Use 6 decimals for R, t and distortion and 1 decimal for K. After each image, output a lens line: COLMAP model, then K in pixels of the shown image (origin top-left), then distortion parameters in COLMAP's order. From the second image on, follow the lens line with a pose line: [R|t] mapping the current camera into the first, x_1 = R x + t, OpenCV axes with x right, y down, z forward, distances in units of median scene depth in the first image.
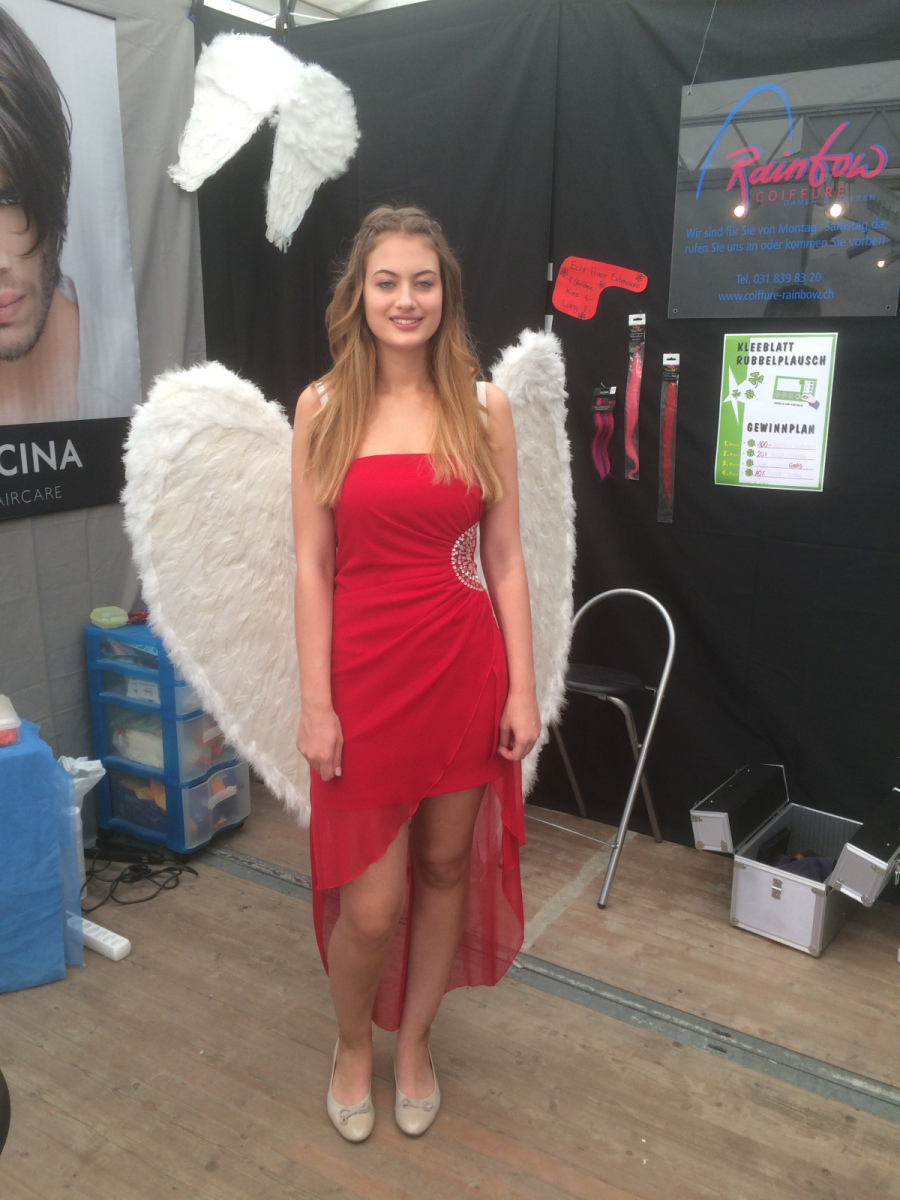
lens RADIAL K [[1022.9, 0, 441.3], [0, 1022.9, 595.7], [0, 0, 1]] dist [0.092164, -0.134314]
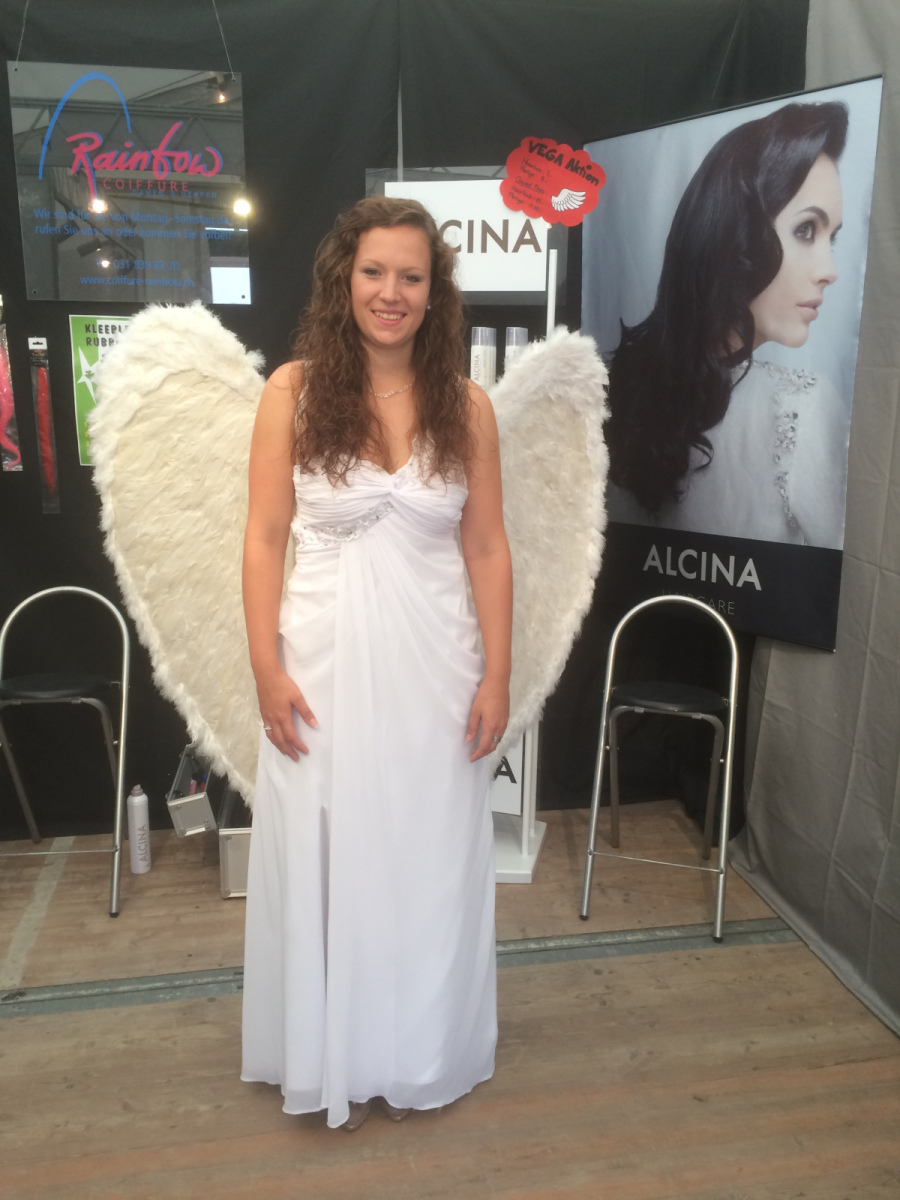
lens RADIAL K [[1022.9, 0, 453.9], [0, 1022.9, 598.5], [0, 0, 1]] dist [0.092164, -0.134314]
pose [[0.738213, -0.161687, 0.654904, -0.175565], [0.160473, 0.985071, 0.062314, 0.009331], [-0.655202, 0.059094, 0.753139, 0.029656]]
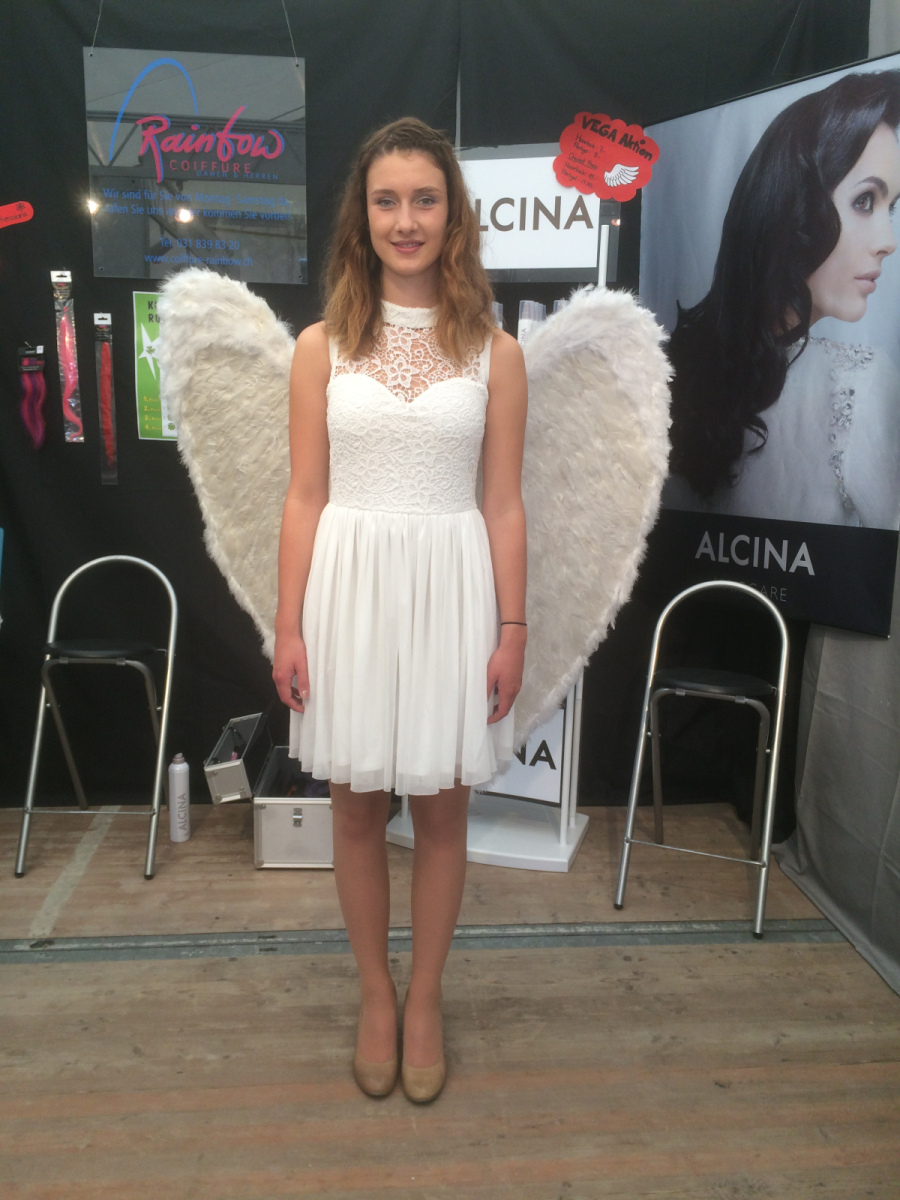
lens RADIAL K [[1022.9, 0, 452.2], [0, 1022.9, 598.3], [0, 0, 1]] dist [0.092164, -0.134314]
pose [[0.795859, -0.113966, 0.594659, -0.145079], [0.132299, 0.991126, 0.012887, 0.076512], [-0.590851, 0.068416, 0.803874, 0.011694]]
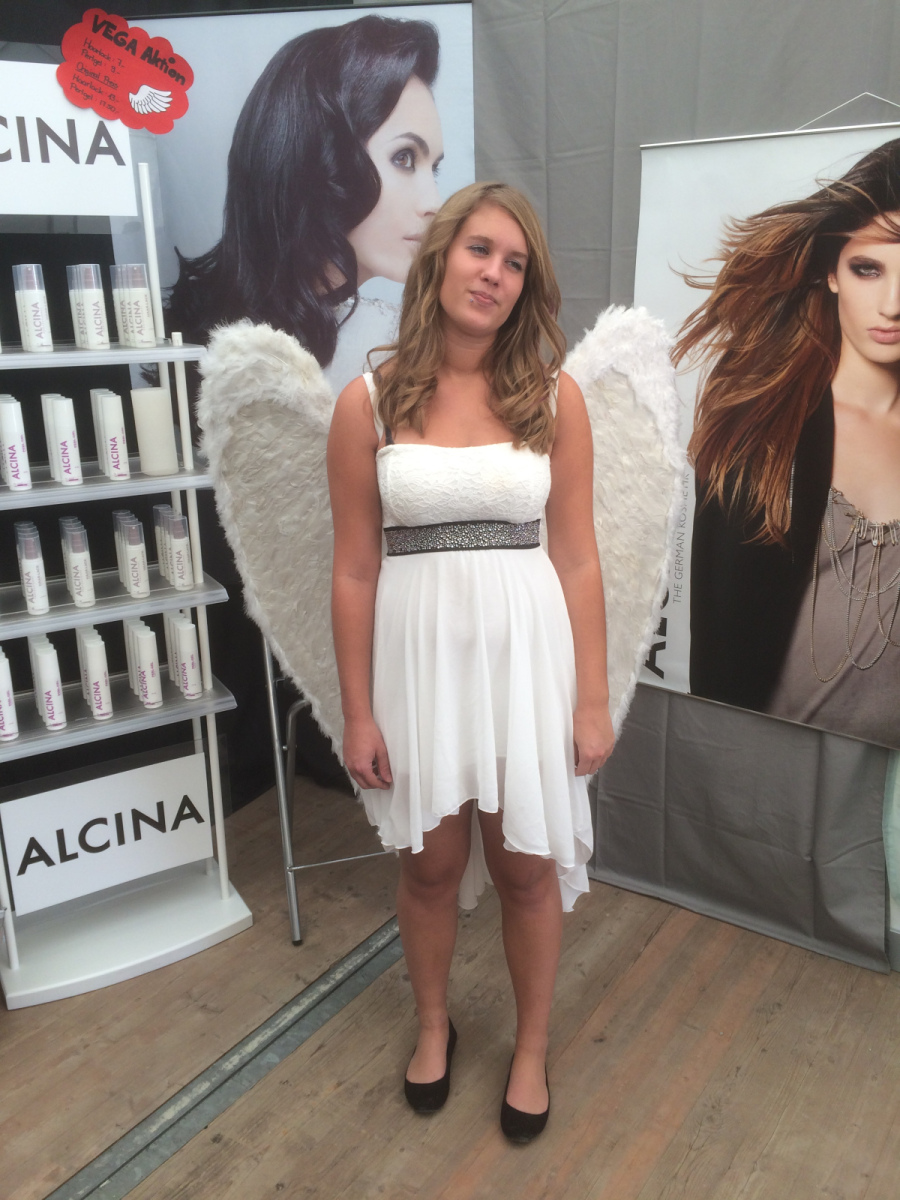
lens RADIAL K [[1022.9, 0, 447.5], [0, 1022.9, 593.6], [0, 0, 1]] dist [0.092164, -0.134314]
pose [[0.045778, -0.310993, 0.949309, -0.235927], [0.258680, 0.921581, 0.289435, -0.110057], [-0.964878, 0.232318, 0.122636, 0.446575]]
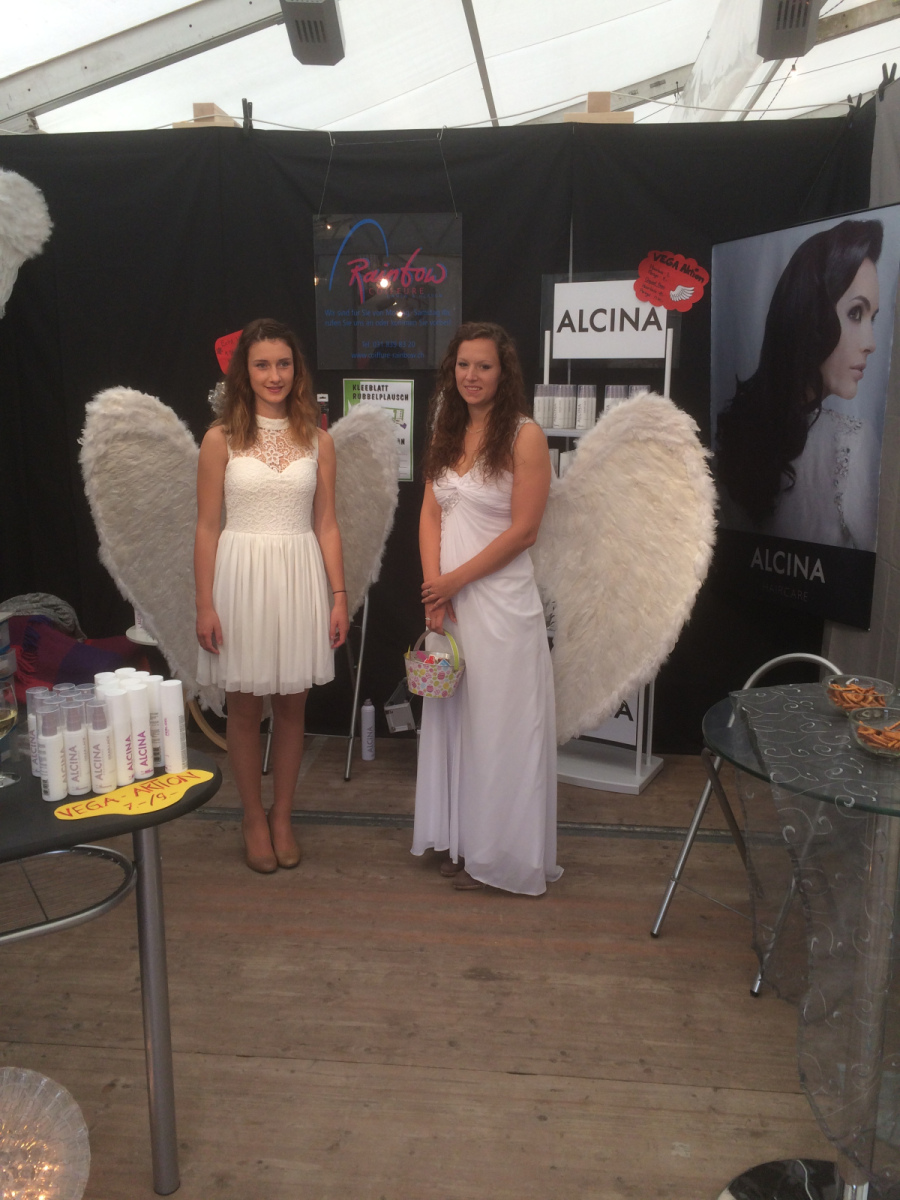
lens RADIAL K [[1022.9, 0, 449.6], [0, 1022.9, 597.8], [0, 0, 1]] dist [0.092164, -0.134314]
pose [[0.895970, -0.104221, 0.431713, -0.290205], [0.115160, 0.993347, 0.000805, 0.075478], [-0.428924, 0.048995, 0.902011, -0.392695]]
